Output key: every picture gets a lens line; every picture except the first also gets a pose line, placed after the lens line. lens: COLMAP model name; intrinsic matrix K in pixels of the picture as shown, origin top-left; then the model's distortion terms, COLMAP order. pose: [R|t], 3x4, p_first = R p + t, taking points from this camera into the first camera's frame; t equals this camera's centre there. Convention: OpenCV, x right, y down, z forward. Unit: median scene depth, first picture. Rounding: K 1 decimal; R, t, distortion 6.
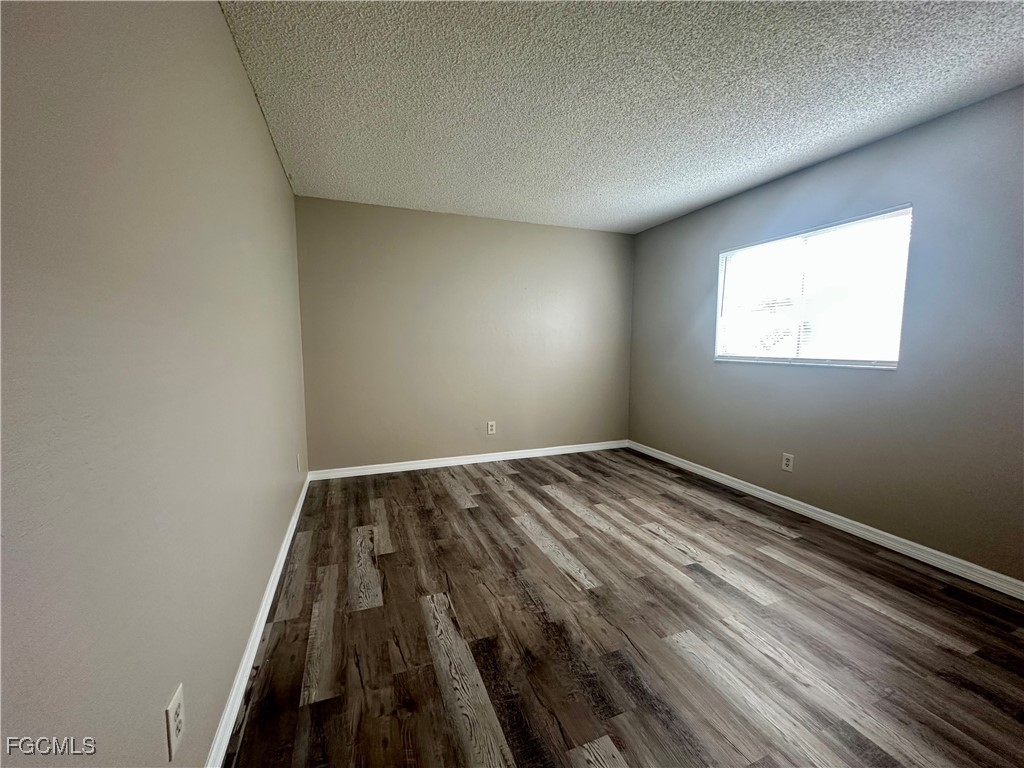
lens RADIAL K [[409.0, 0, 512.0], [0, 409.0, 384.0], [0, 0, 1]] dist [-0.001751, 0.000577]
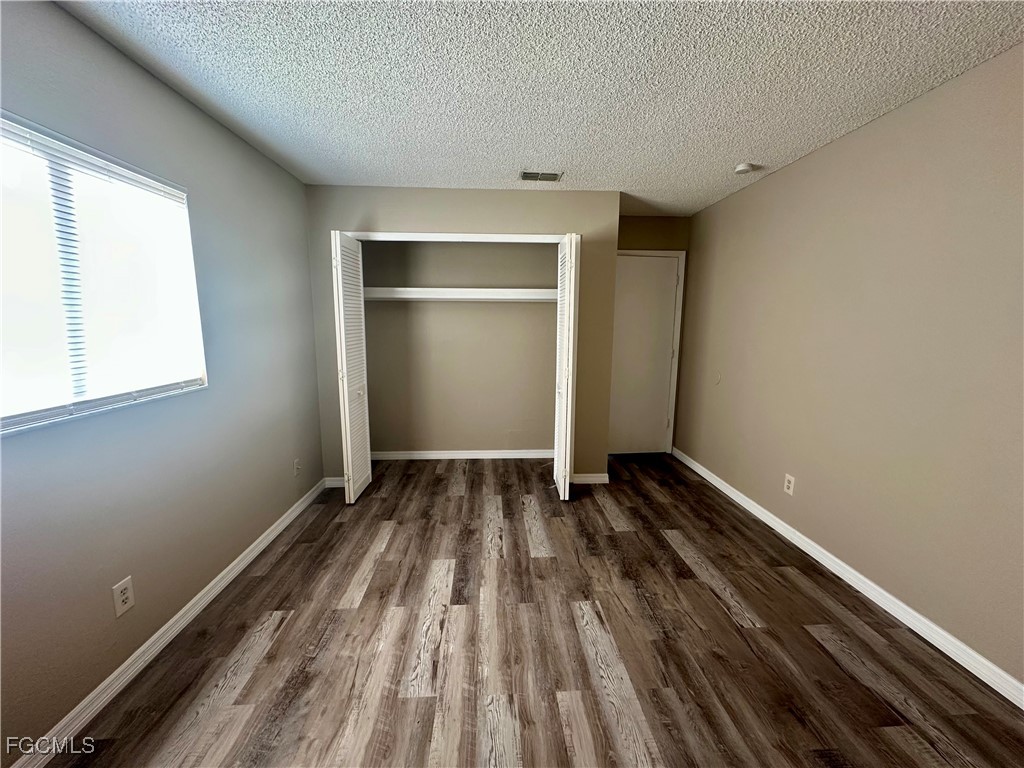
lens RADIAL K [[409.0, 0, 512.0], [0, 409.0, 384.0], [0, 0, 1]] dist [-0.001751, 0.000577]
pose [[-0.949753, -0.054239, 0.308264, 0.070832], [0.024458, 0.969000, 0.245848, -0.243236], [-0.312043, 0.241034, -0.918984, 1.626315]]
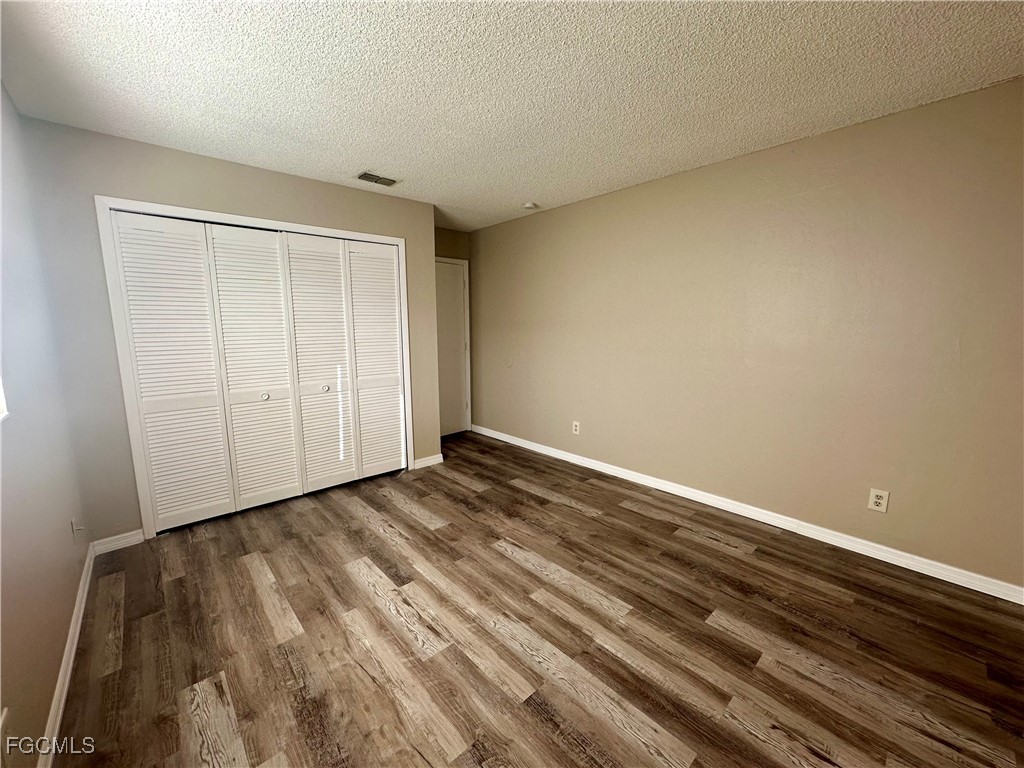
lens RADIAL K [[409.0, 0, 512.0], [0, 409.0, 384.0], [0, 0, 1]] dist [-0.001751, 0.000577]
pose [[-0.933807, 0.056512, -0.353286, 0.501667], [-0.031738, 0.970470, 0.239127, -0.239338], [0.356367, 0.234511, -0.904437, 1.785219]]
